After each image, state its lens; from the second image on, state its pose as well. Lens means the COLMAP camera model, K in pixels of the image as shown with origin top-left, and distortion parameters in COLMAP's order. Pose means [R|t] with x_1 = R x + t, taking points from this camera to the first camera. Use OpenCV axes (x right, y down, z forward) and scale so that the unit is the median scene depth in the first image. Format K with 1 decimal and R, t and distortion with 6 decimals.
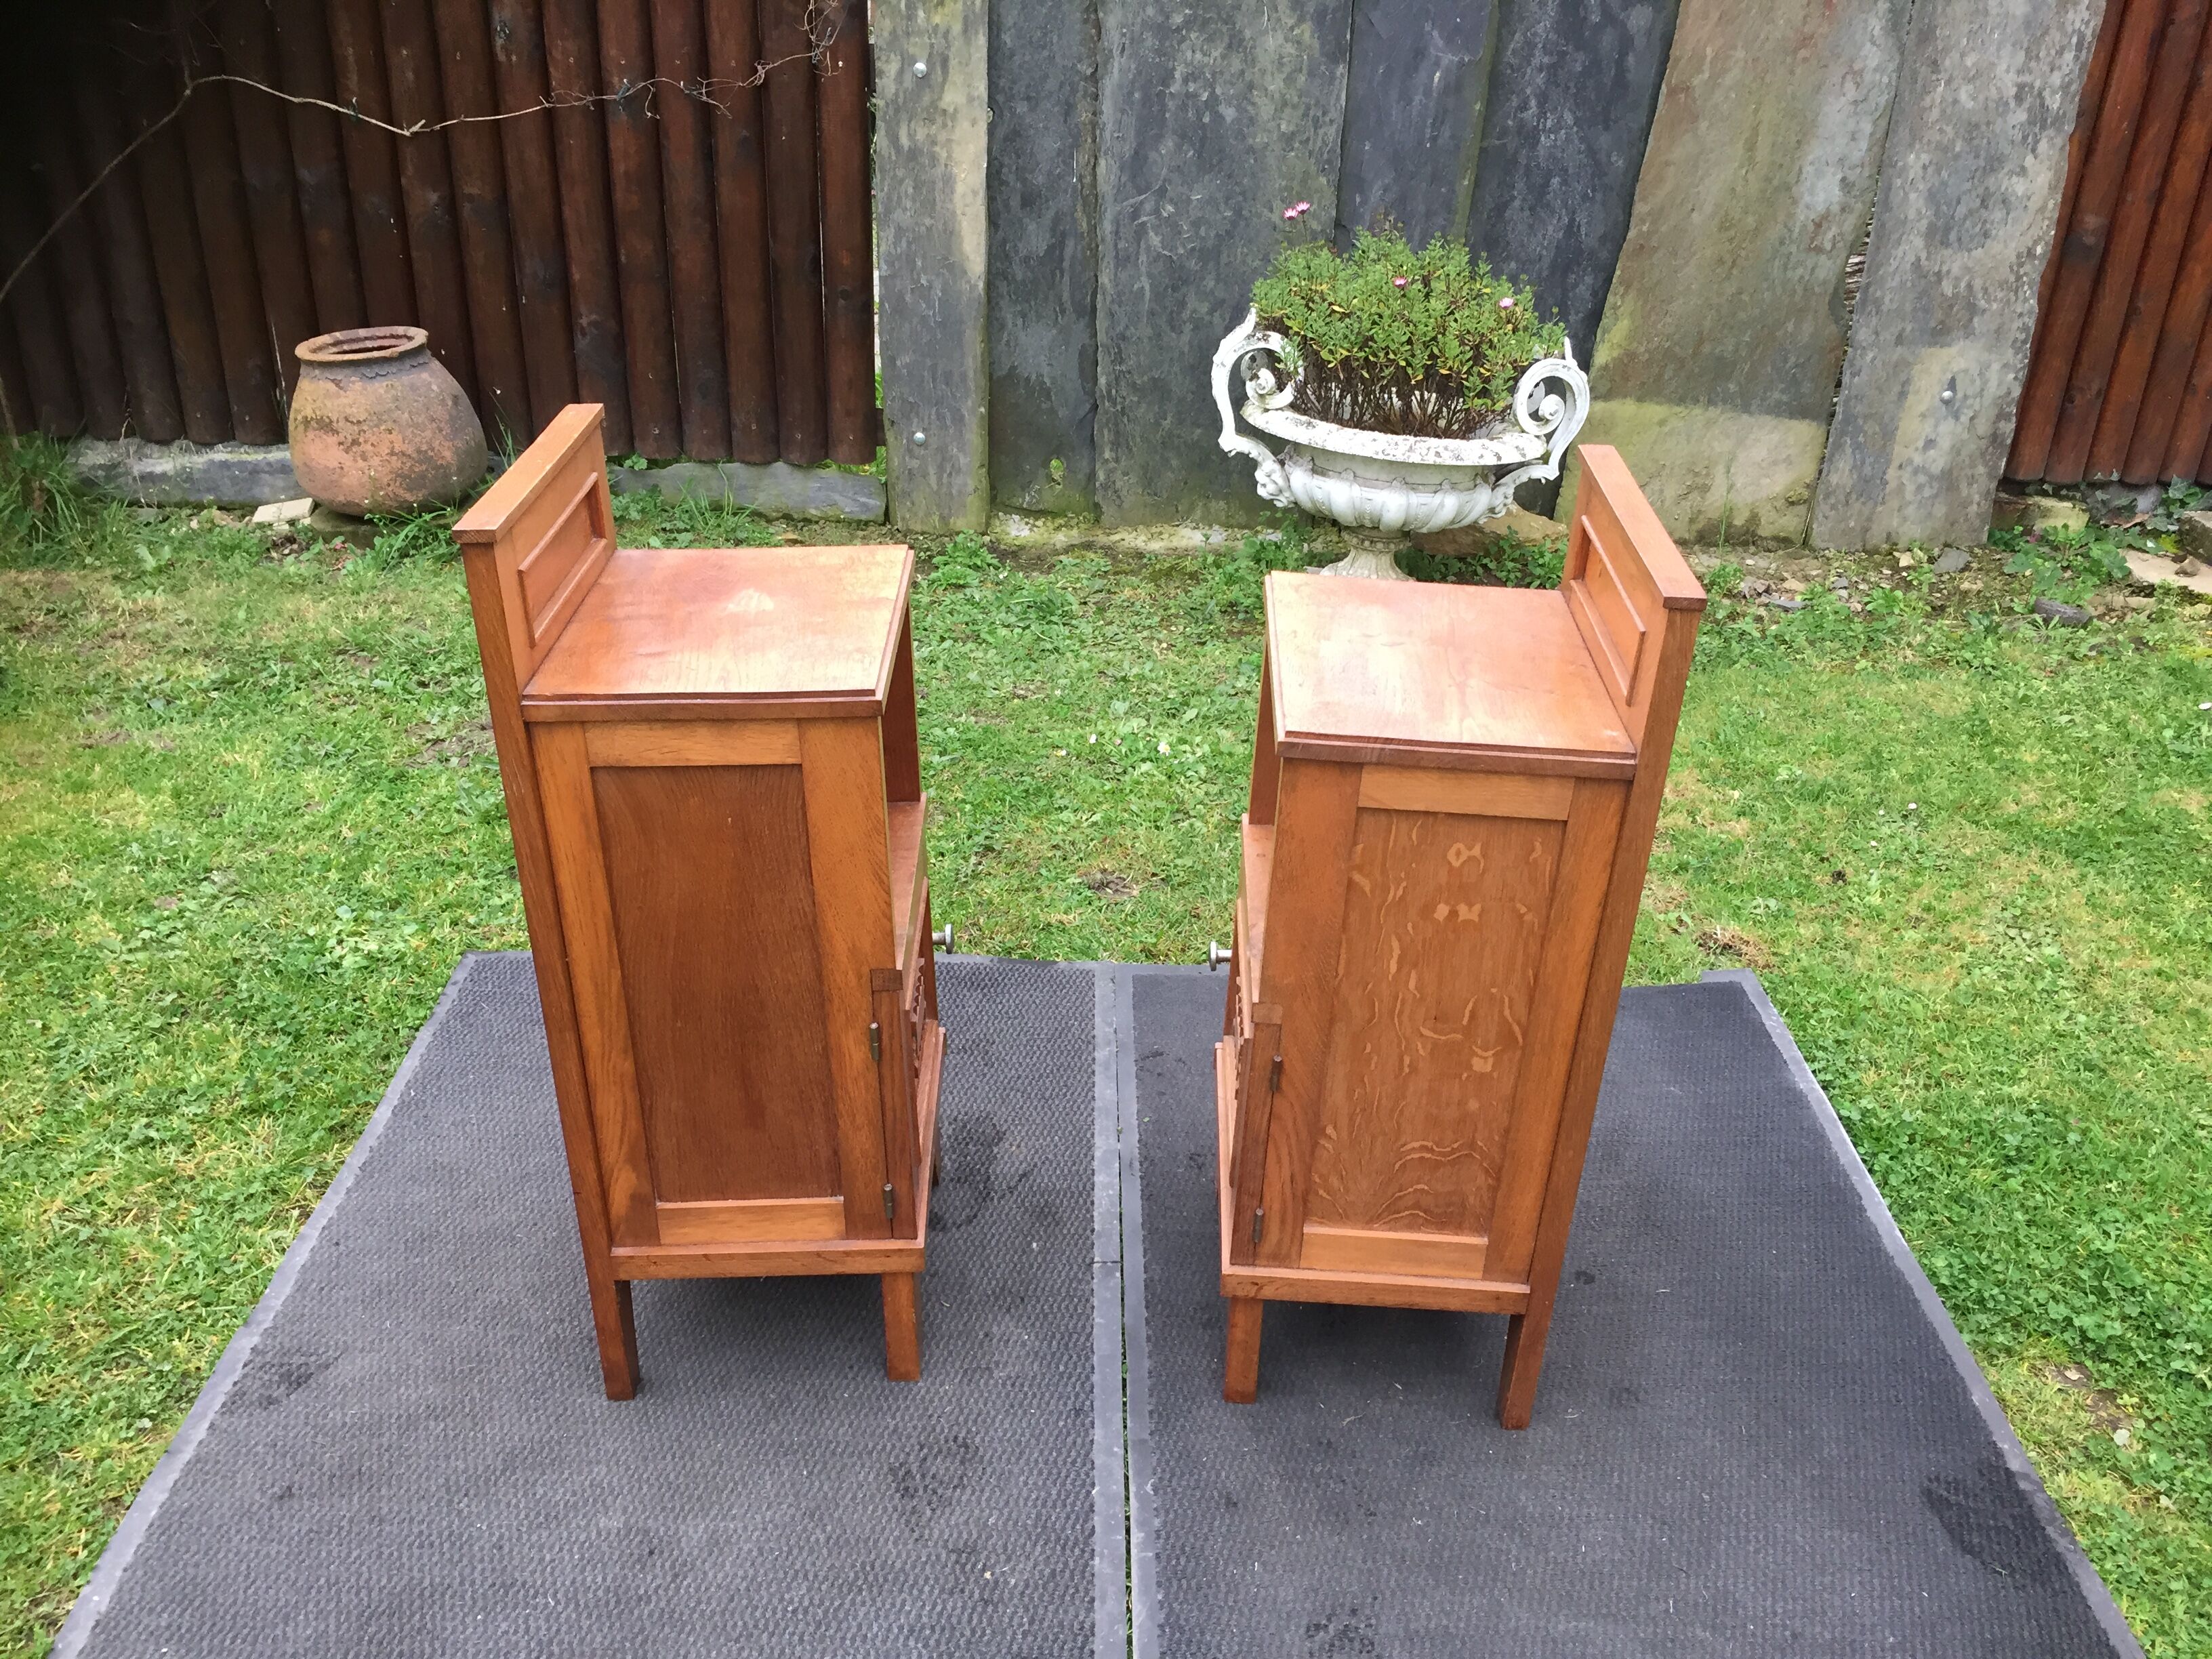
lens RADIAL K [[1896.4, 0, 1105.9], [0, 1896.4, 831.7], [0, 0, 1]] dist [0.084613, -0.117901]
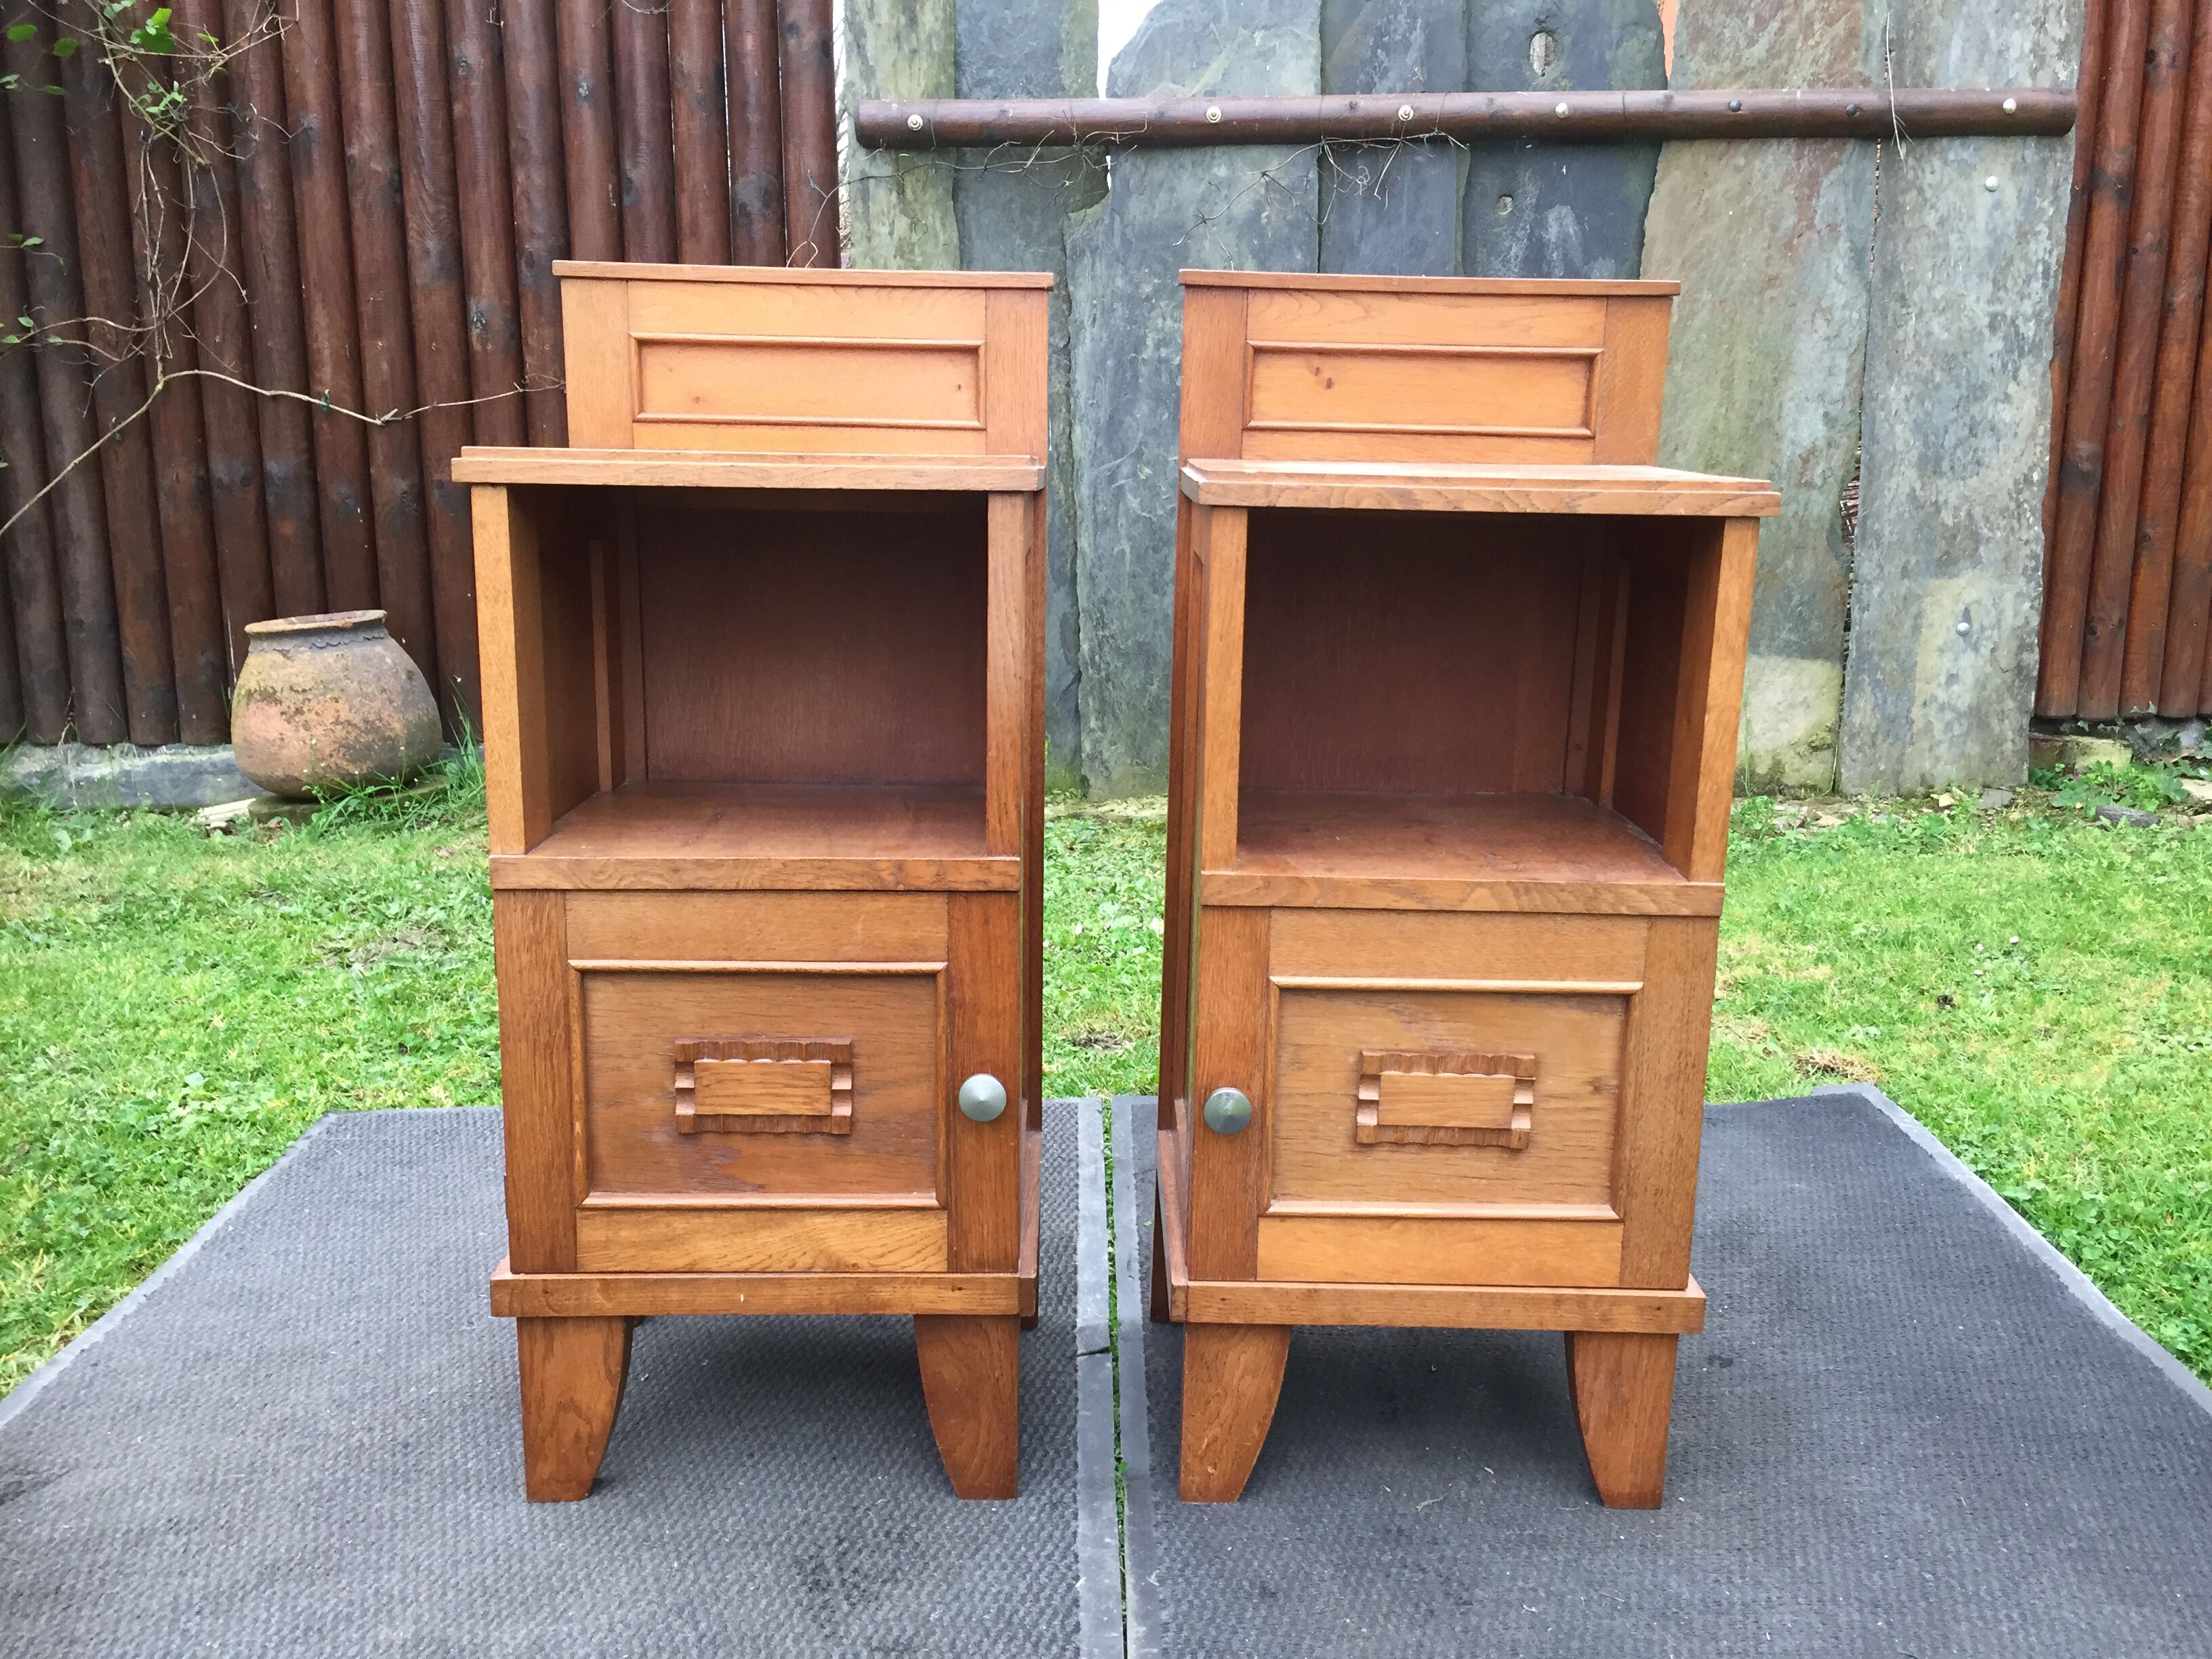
lens RADIAL K [[1896.4, 0, 1108.5], [0, 1896.4, 822.9], [0, 0, 1]] dist [0.084613, -0.117901]
pose [[0.999468, -0.032576, 0.001512, 0.008329], [0.031763, 0.961949, -0.271377, 0.161056], [0.007386, 0.271281, 0.962472, 0.140099]]
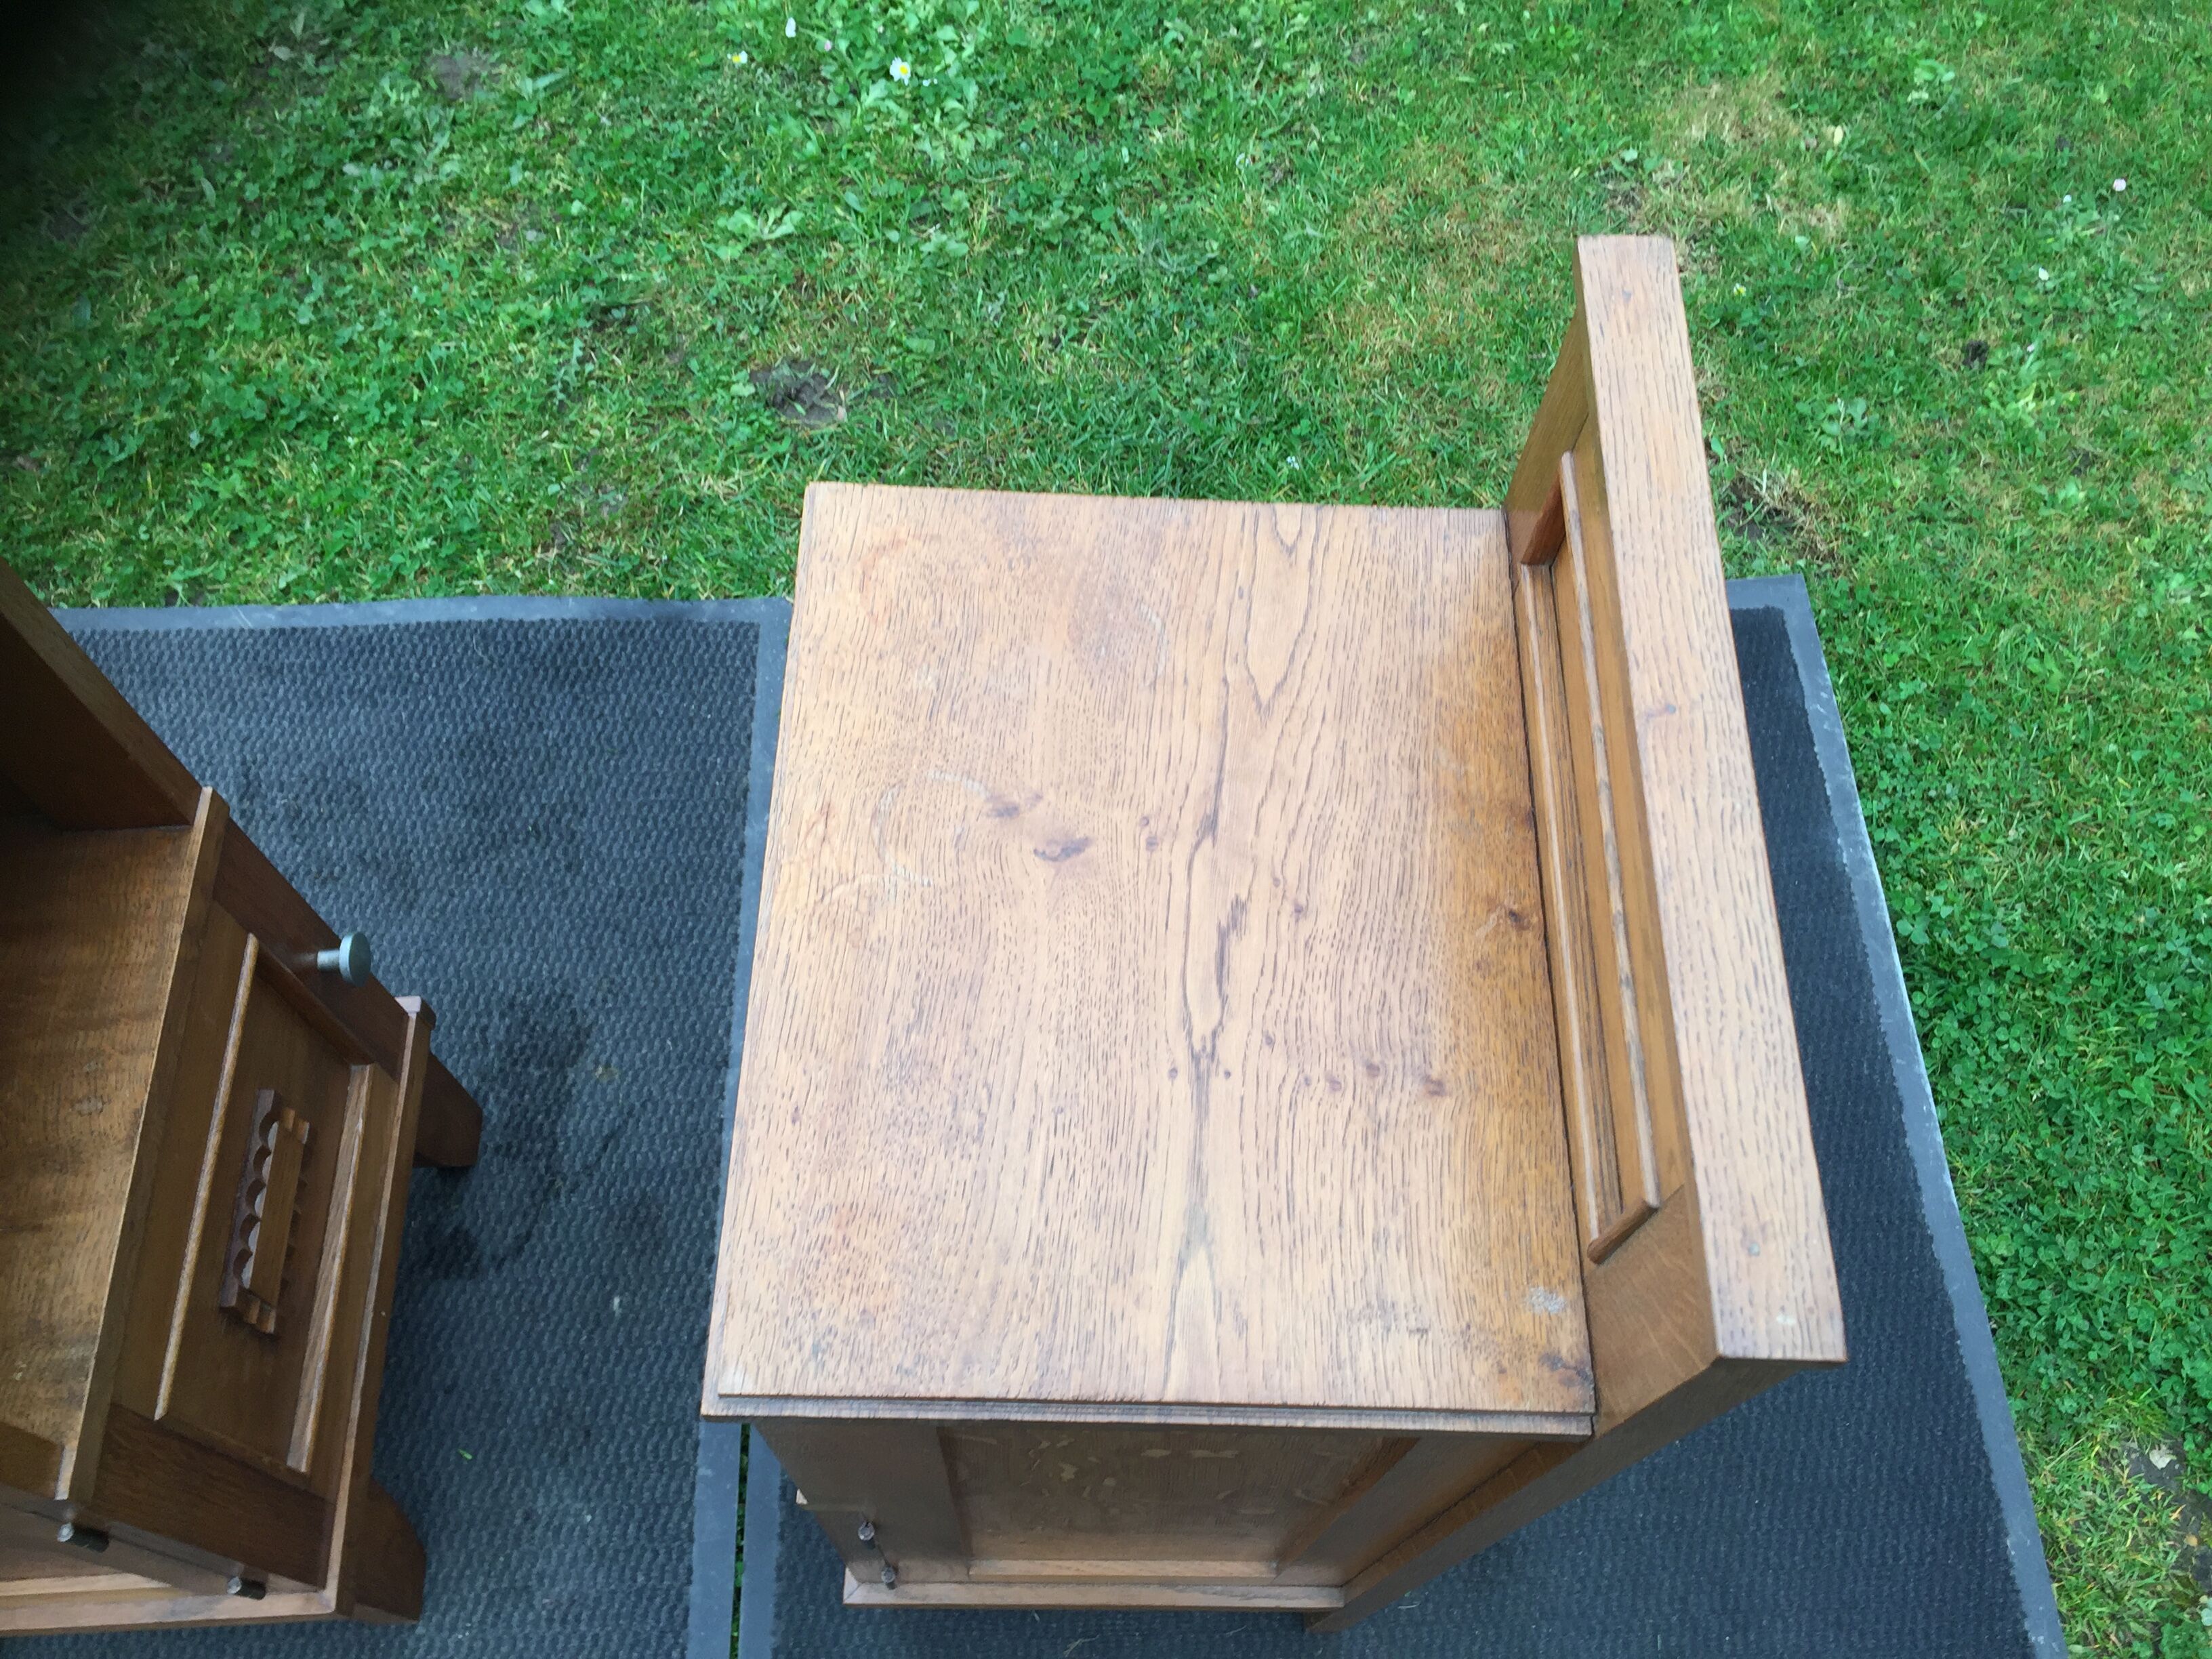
lens RADIAL K [[1896.4, 0, 1119.6], [0, 1896.4, 846.1], [0, 0, 1]] dist [0.084613, -0.117901]
pose [[0.999482, -0.032170, 0.001023, 0.097426], [0.025974, 0.824961, 0.564593, -0.193444], [-0.019007, -0.564274, 0.825369, 0.387753]]
